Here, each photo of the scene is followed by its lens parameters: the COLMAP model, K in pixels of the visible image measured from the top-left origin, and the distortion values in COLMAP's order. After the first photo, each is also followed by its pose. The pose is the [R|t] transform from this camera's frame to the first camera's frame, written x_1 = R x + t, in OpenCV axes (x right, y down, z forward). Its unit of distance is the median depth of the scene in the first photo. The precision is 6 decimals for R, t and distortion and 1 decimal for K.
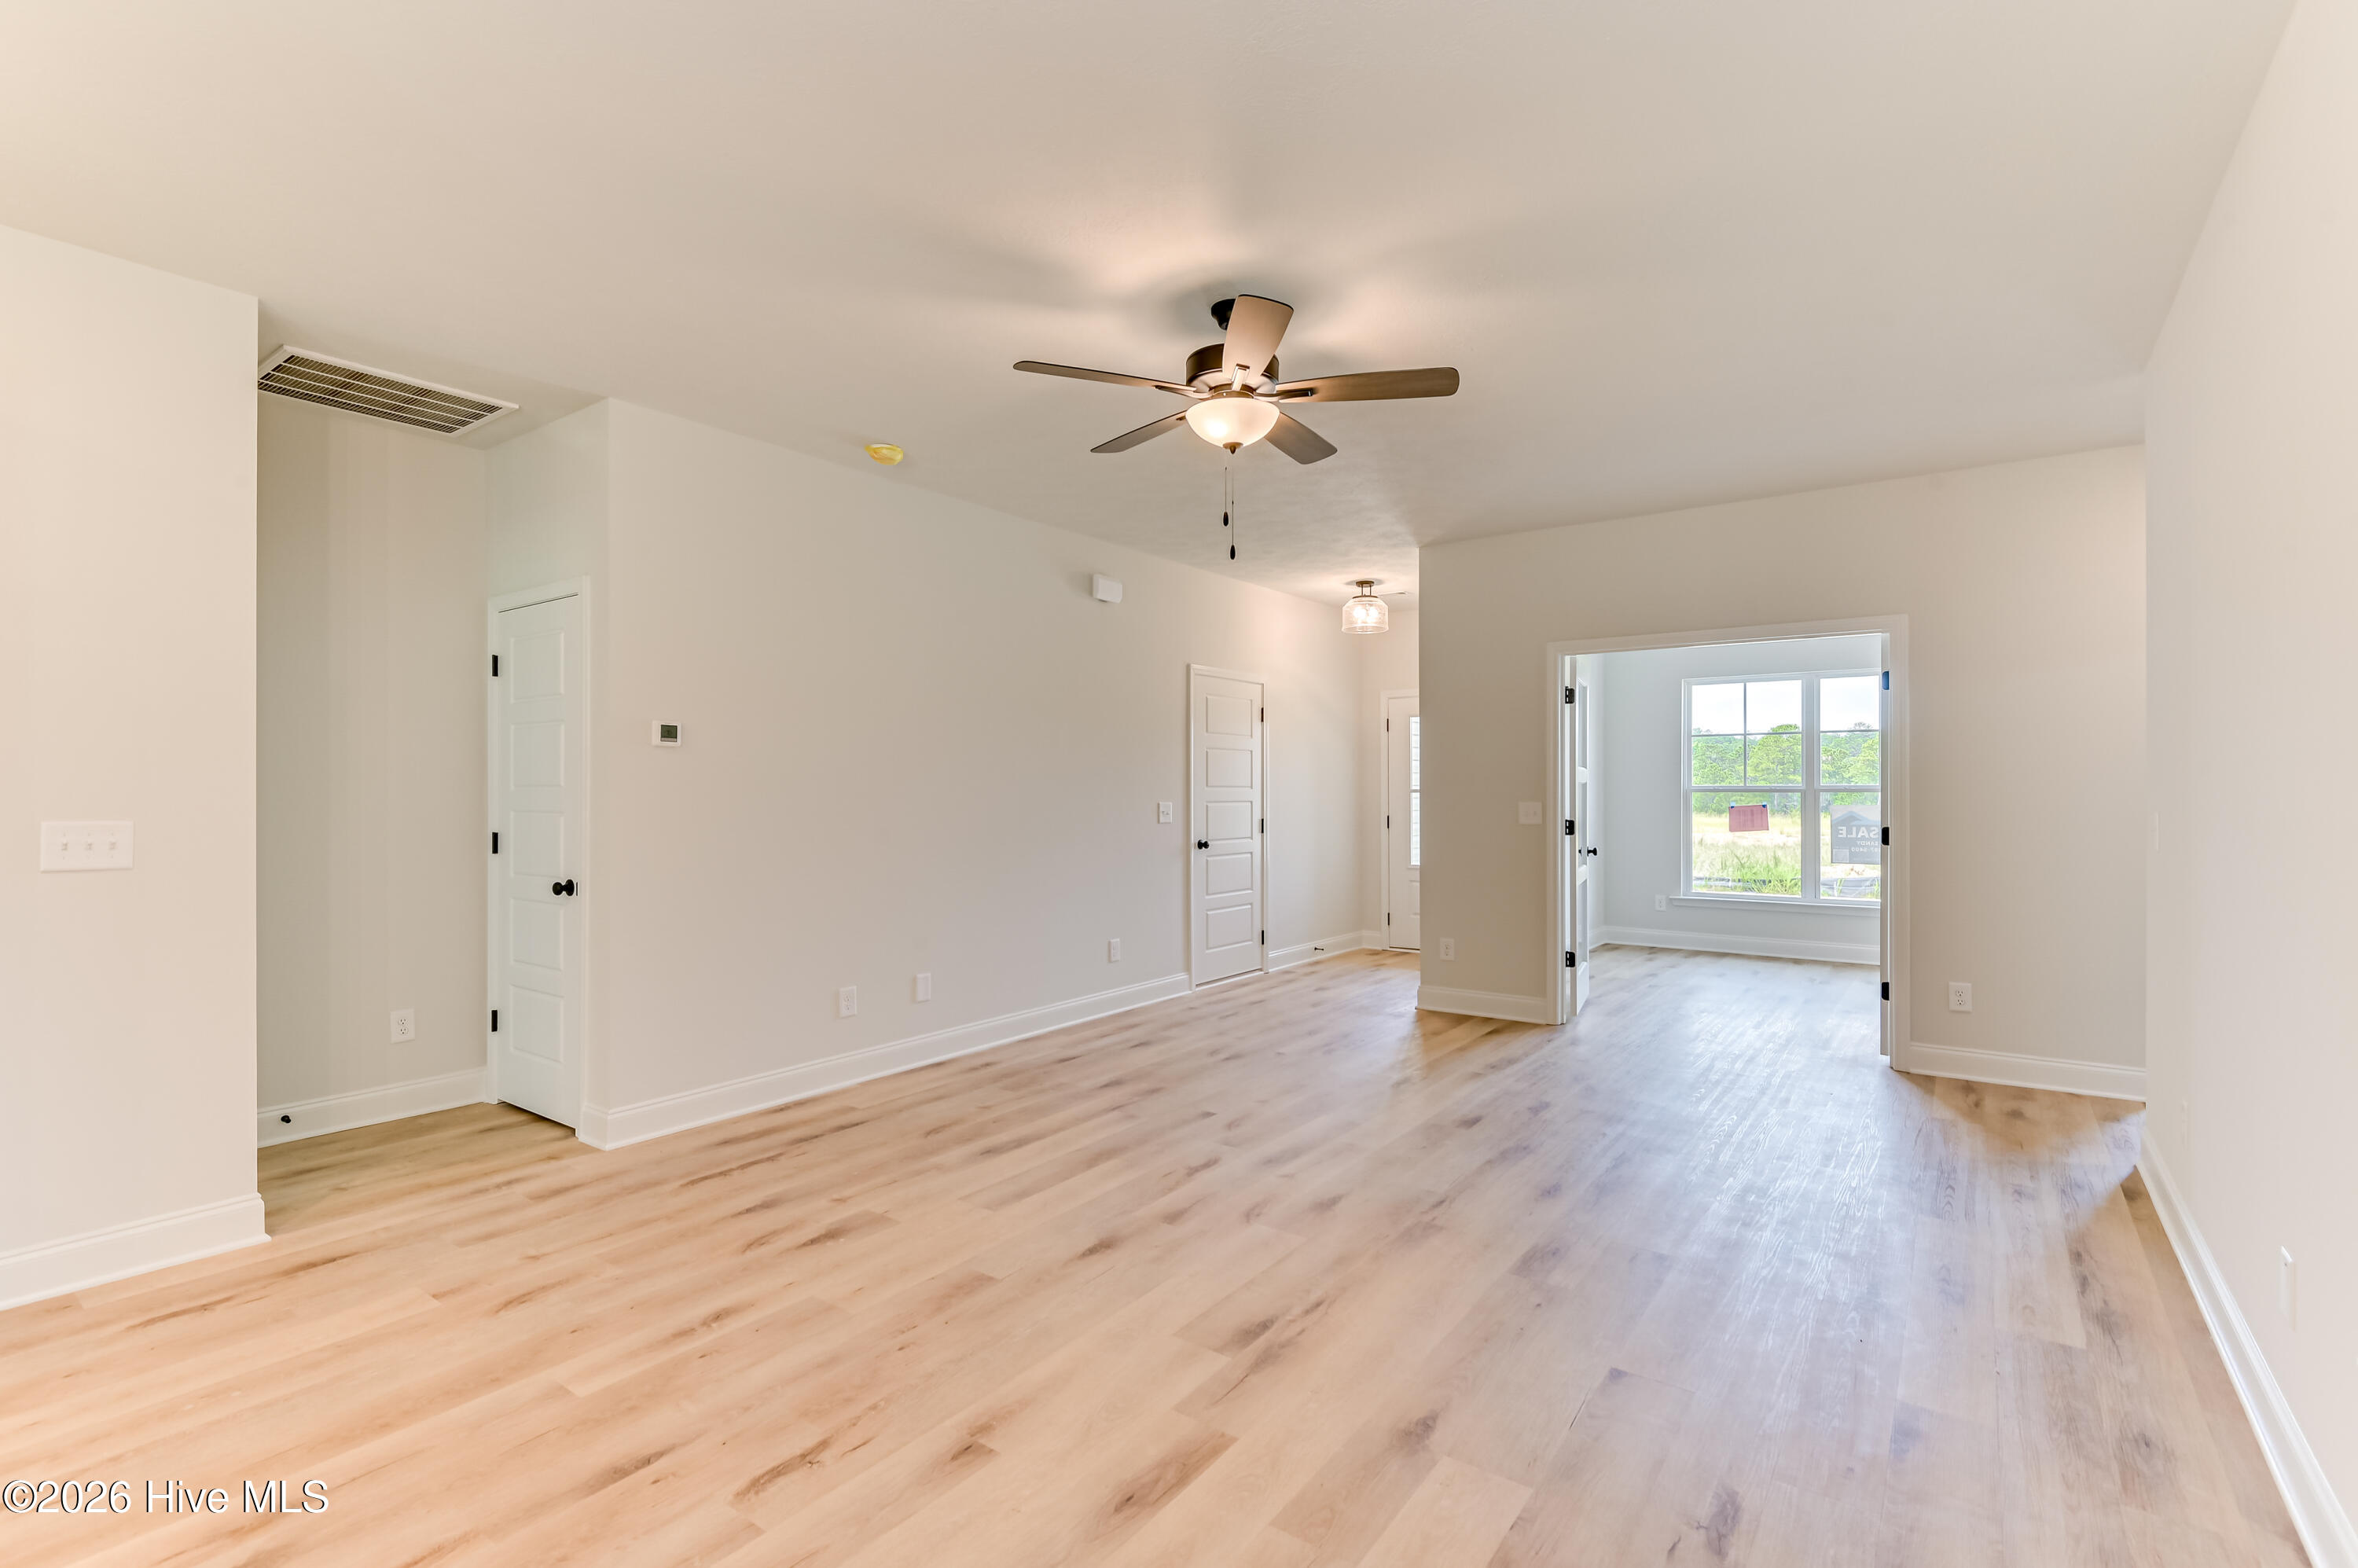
lens RADIAL K [[1070.3, 0, 1184.7], [0, 1070.3, 780.6], [0, 0, 1]] dist [0.015521, -0.013951]
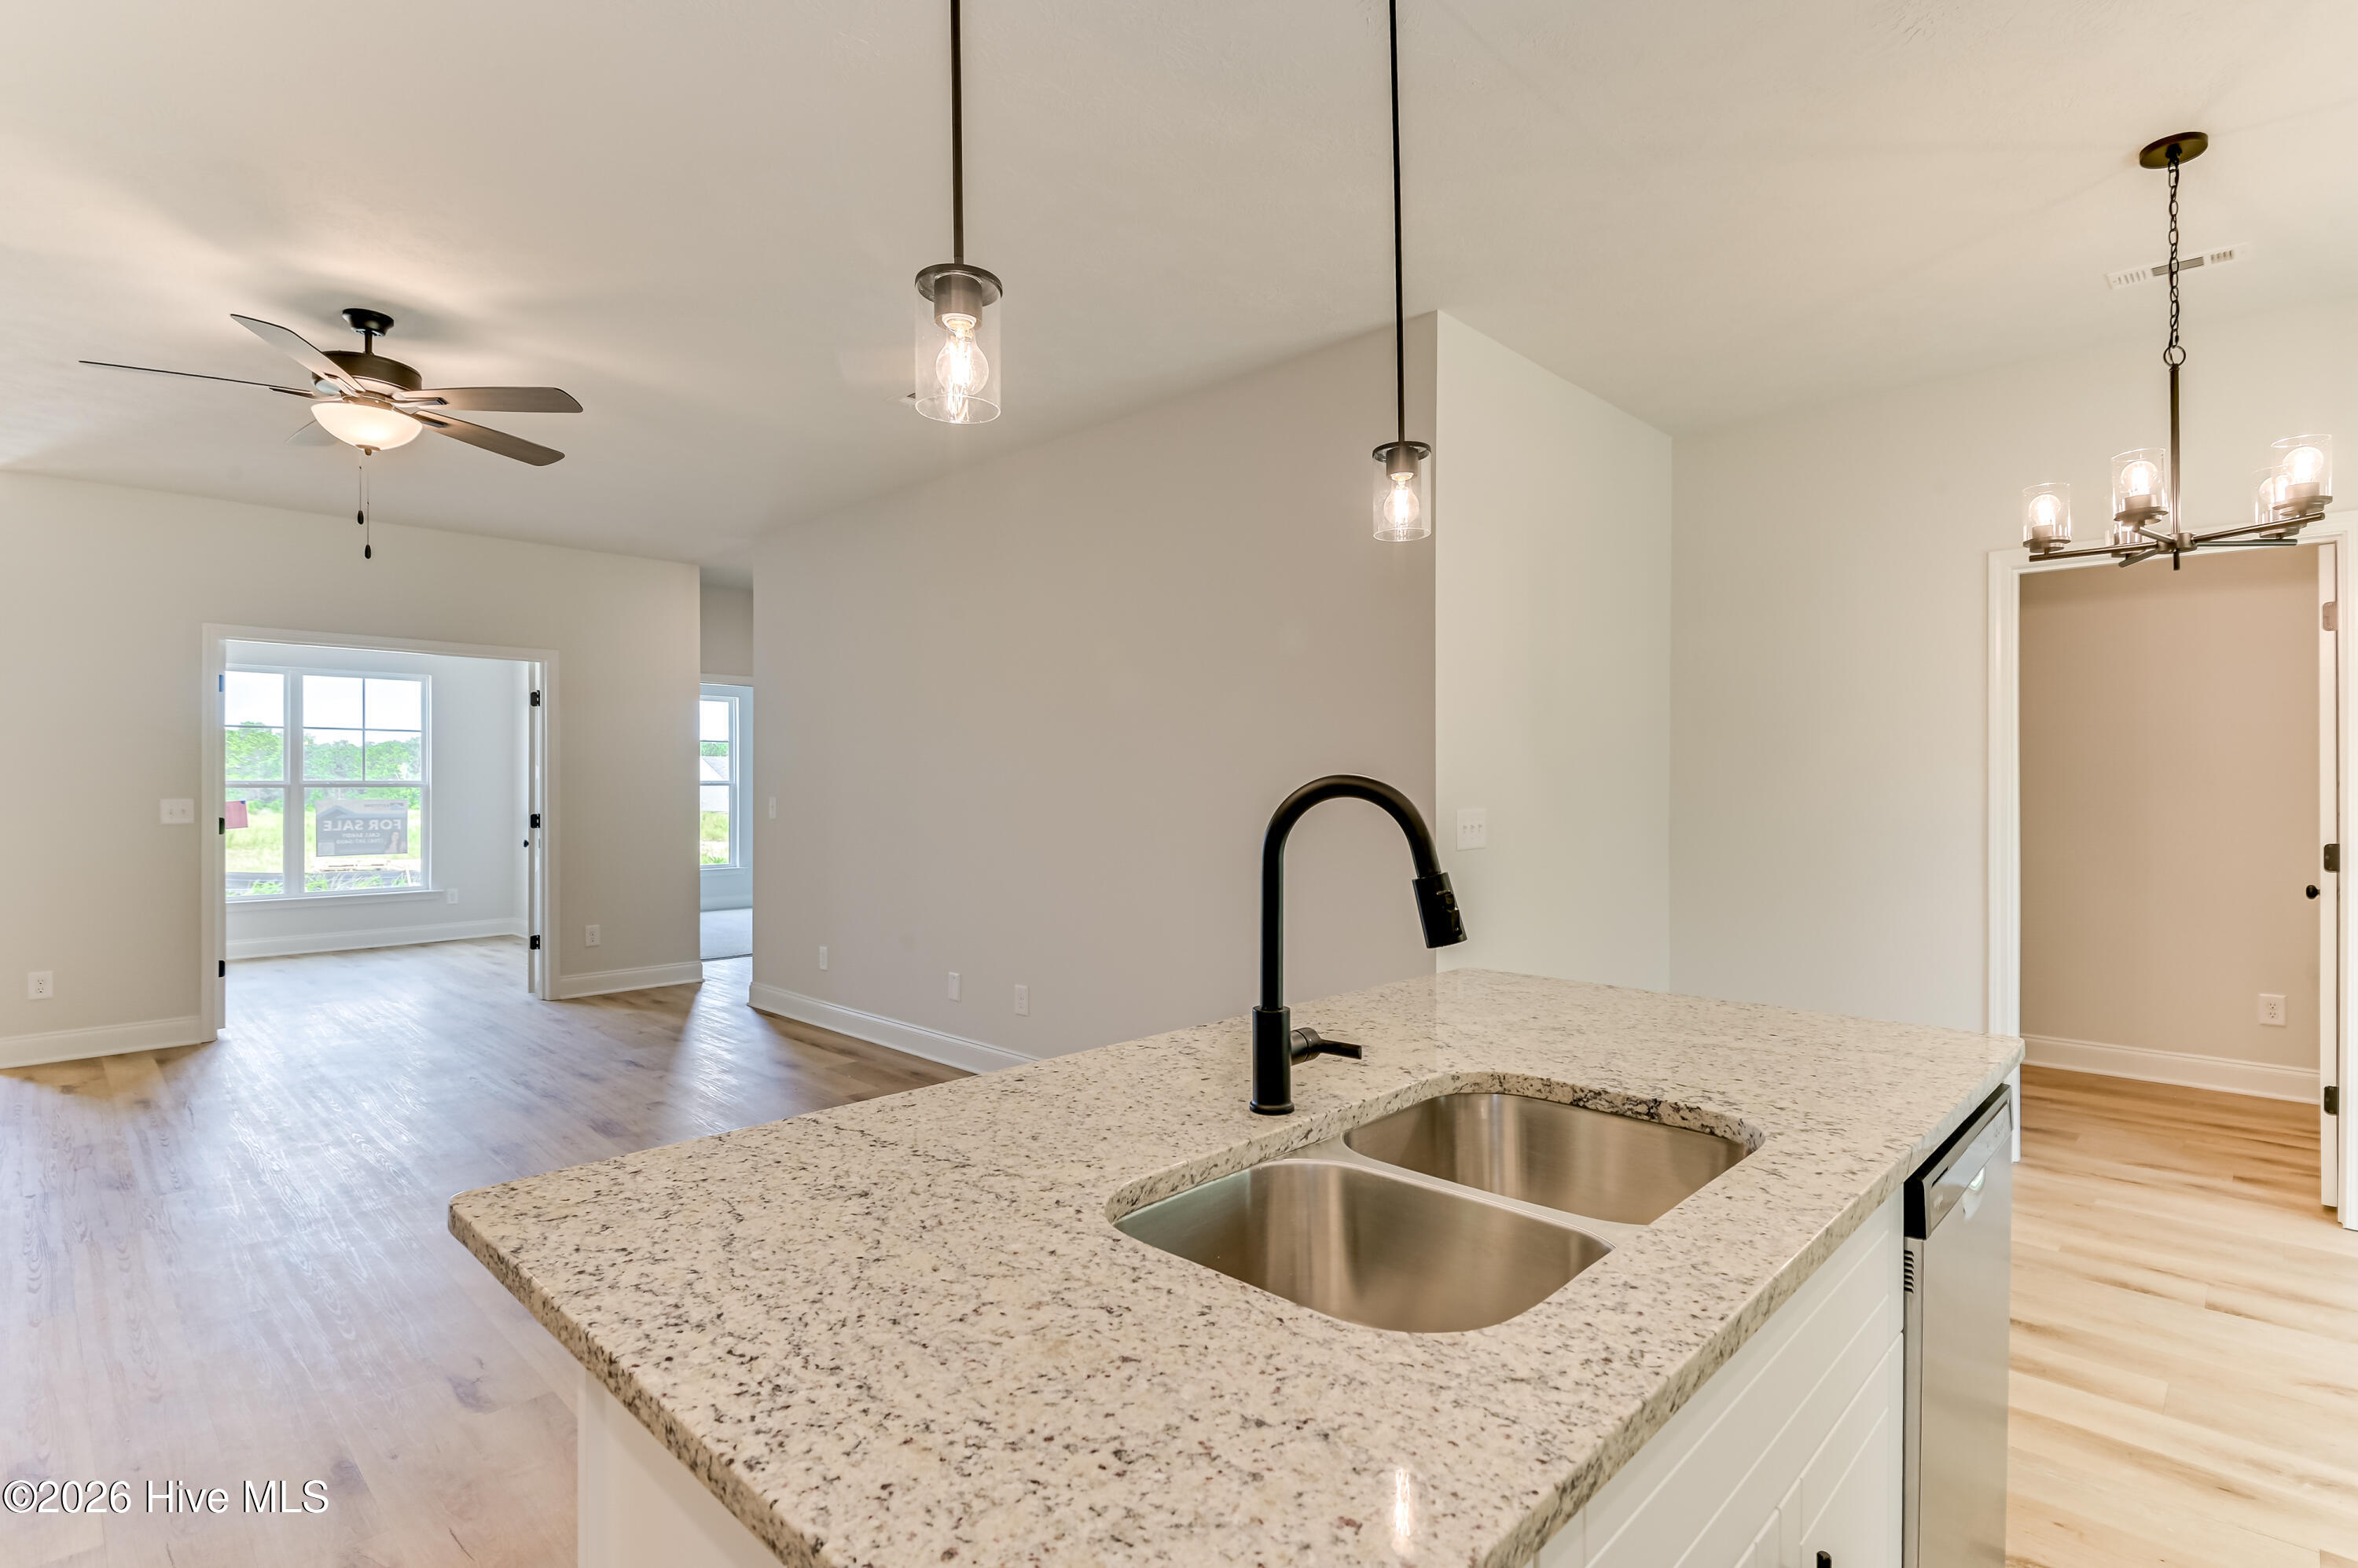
lens RADIAL K [[1153.2, 0, 1188.8], [0, 1153.2, 788.2], [0, 0, 1]] dist [0.002326, 0.000021]
pose [[0.127800, -0.003158, 0.991795, -0.671305], [-0.007446, 0.999964, 0.004144, 0.001963], [-0.991772, -0.007915, 0.127771, 0.053724]]
